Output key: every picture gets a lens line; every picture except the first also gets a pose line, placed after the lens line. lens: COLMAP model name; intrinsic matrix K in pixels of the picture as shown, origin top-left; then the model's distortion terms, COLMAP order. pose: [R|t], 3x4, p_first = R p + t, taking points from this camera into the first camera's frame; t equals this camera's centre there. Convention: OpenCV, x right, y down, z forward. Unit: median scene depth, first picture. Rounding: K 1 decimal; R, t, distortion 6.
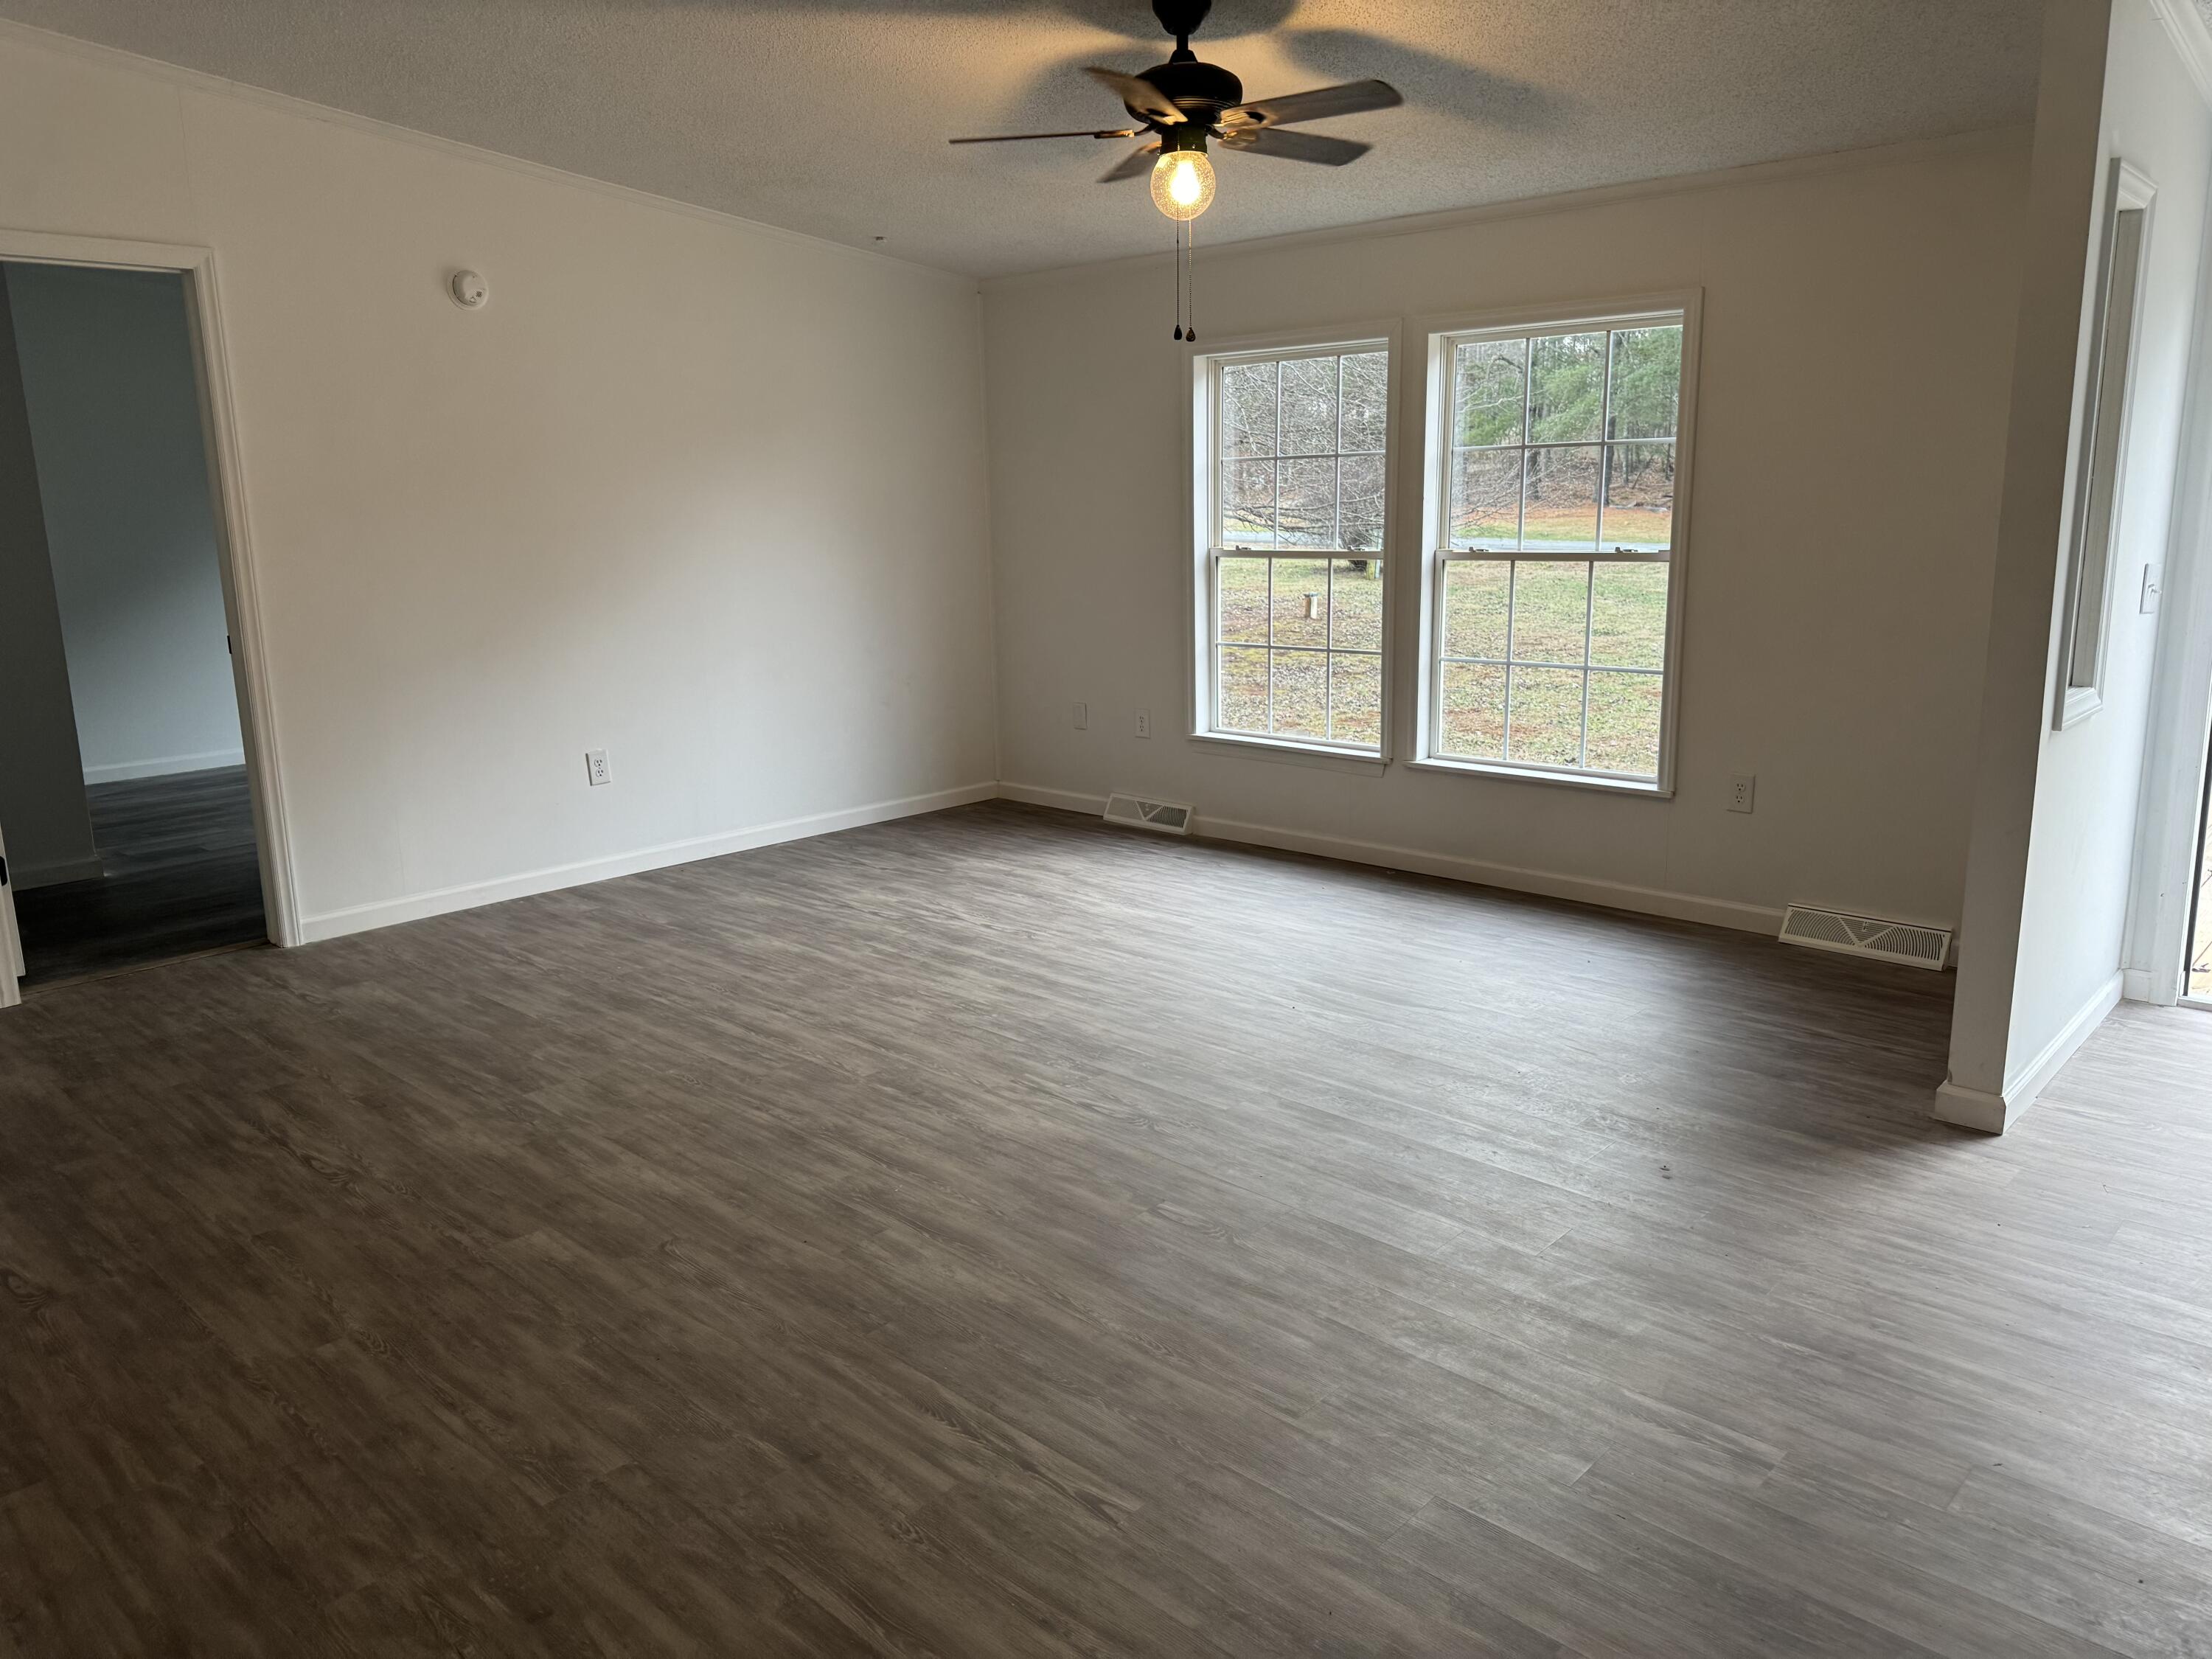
lens RADIAL K [[1537.5, 0, 1106.0], [0, 1537.5, 829.5], [0, 0, 1]] dist [0.130183, -0.165227]
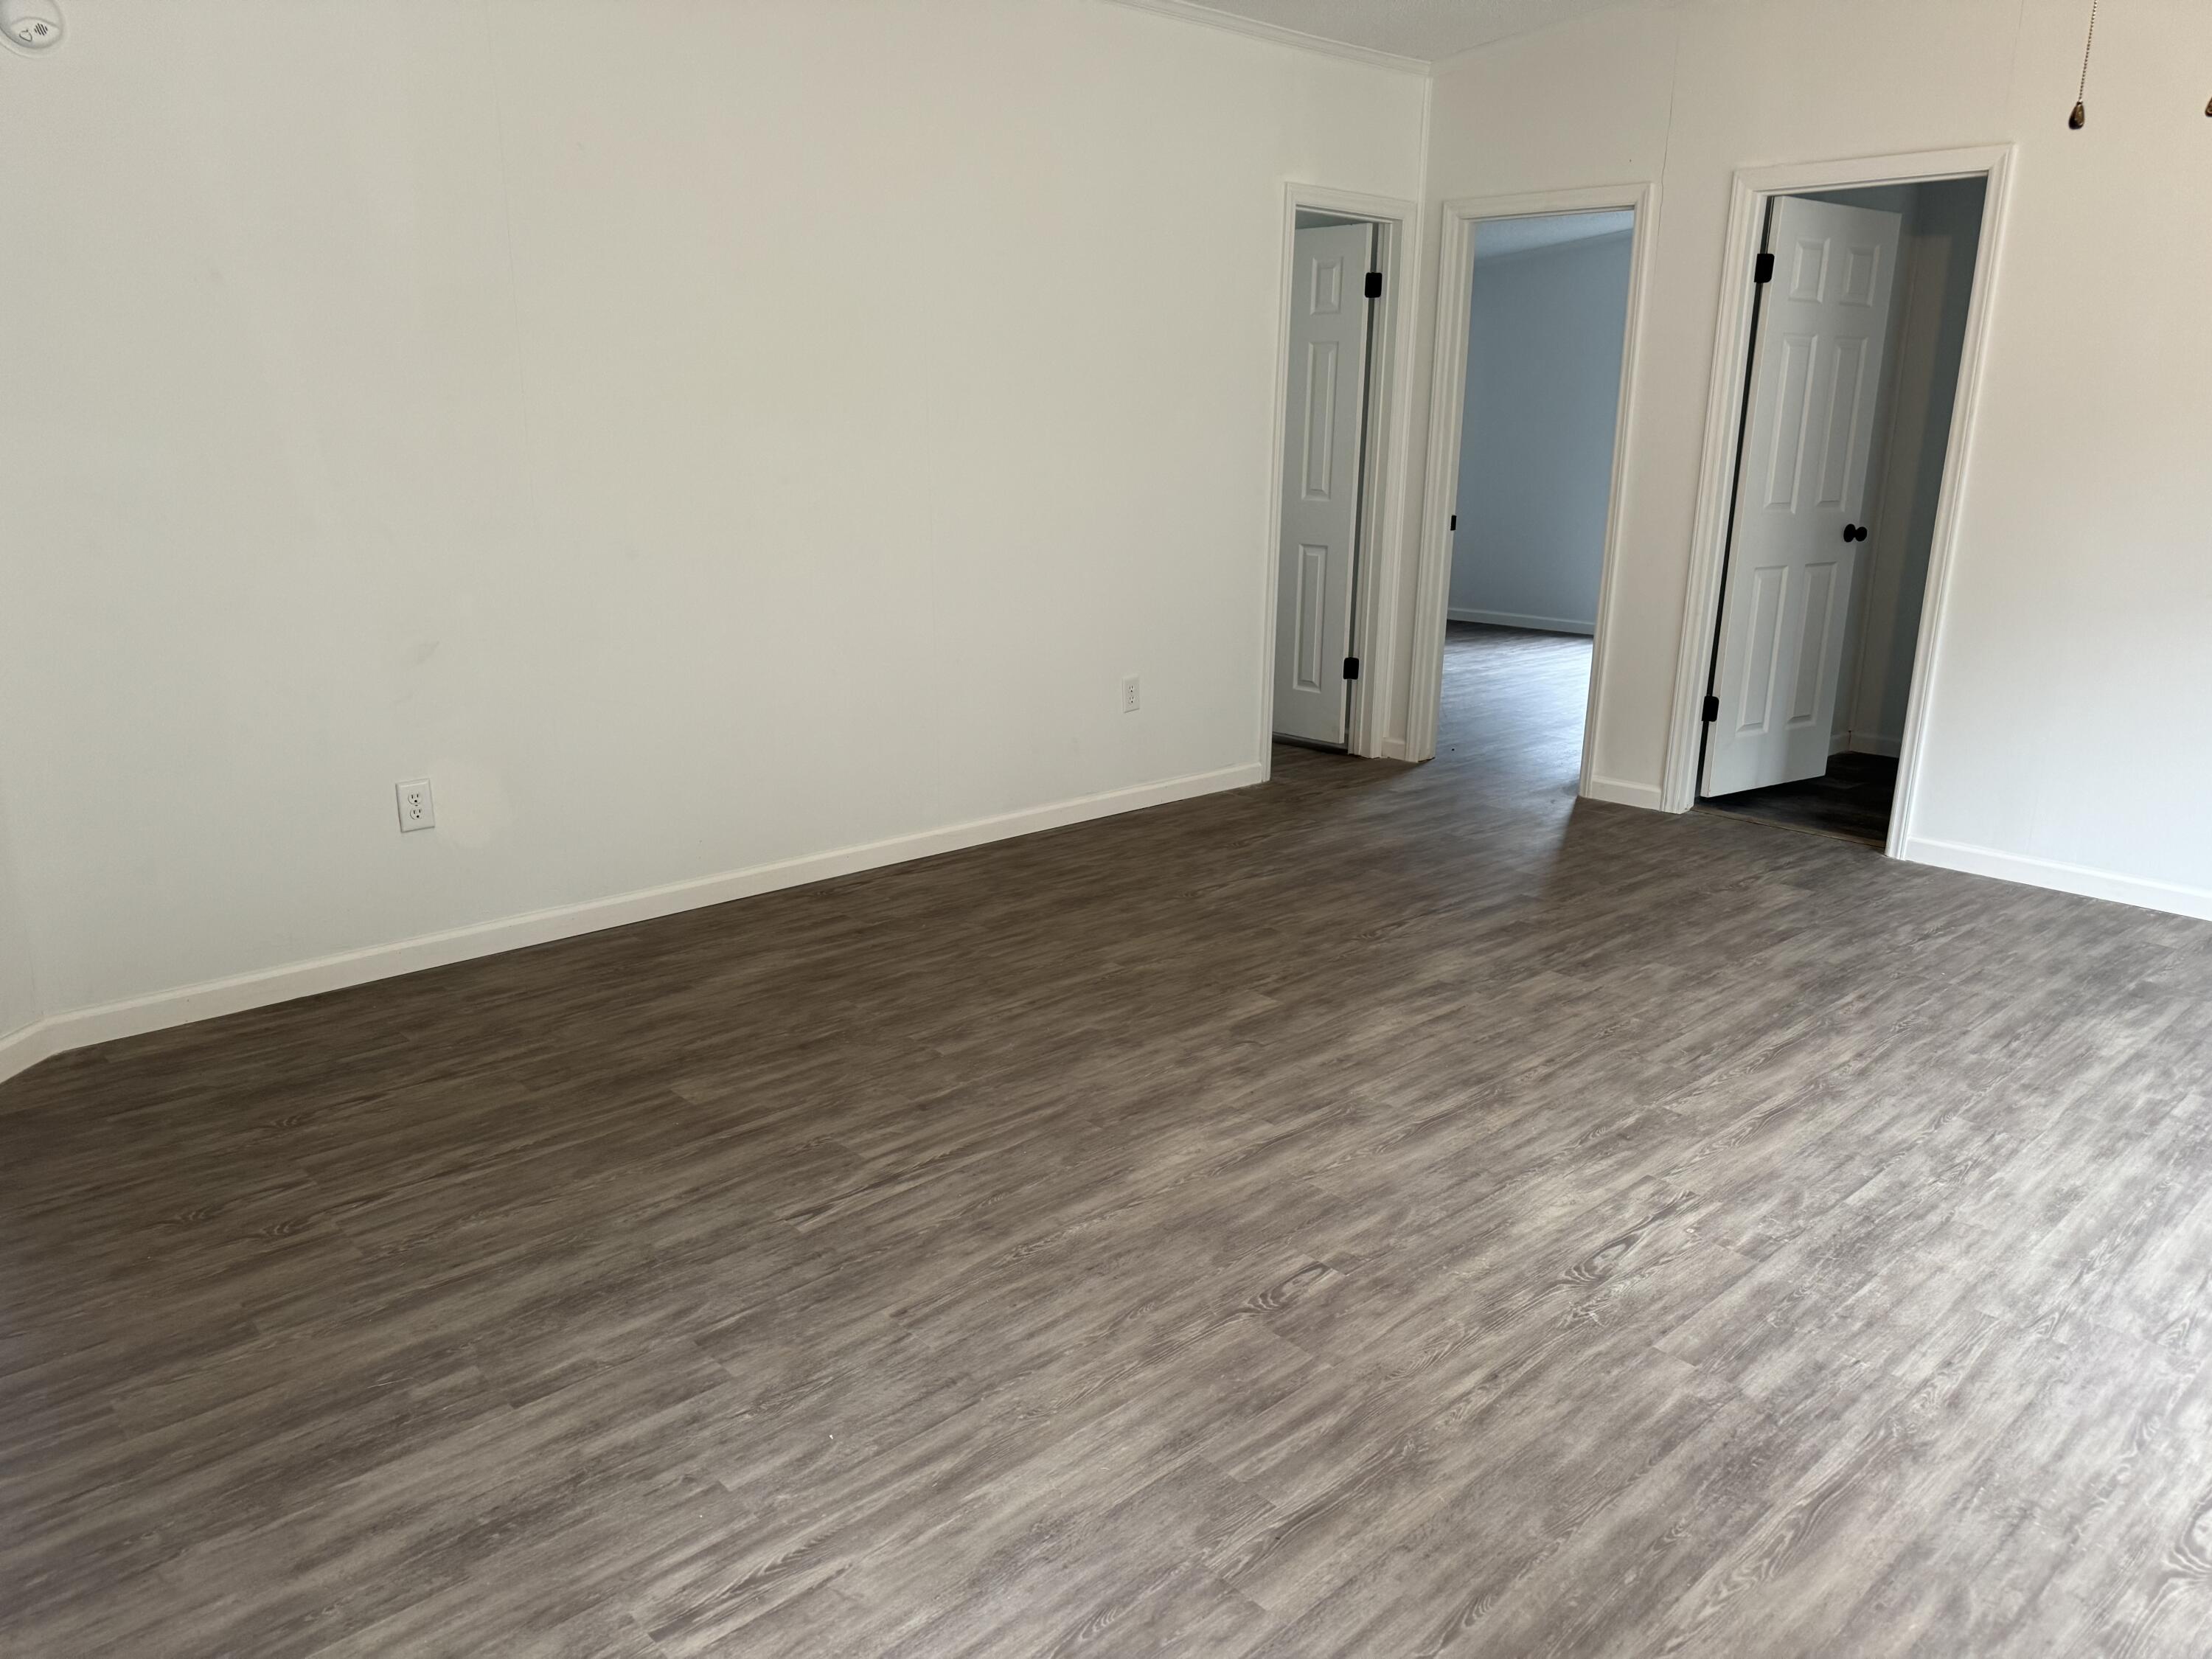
lens RADIAL K [[1537.5, 0, 1106.0], [0, 1537.5, 829.5], [0, 0, 1]] dist [0.130183, -0.165227]
pose [[-0.063602, 0.278925, -0.958204, 0.595001], [-0.228242, 0.930635, 0.286050, -0.144483], [0.971525, 0.236896, 0.004472, 0.630124]]
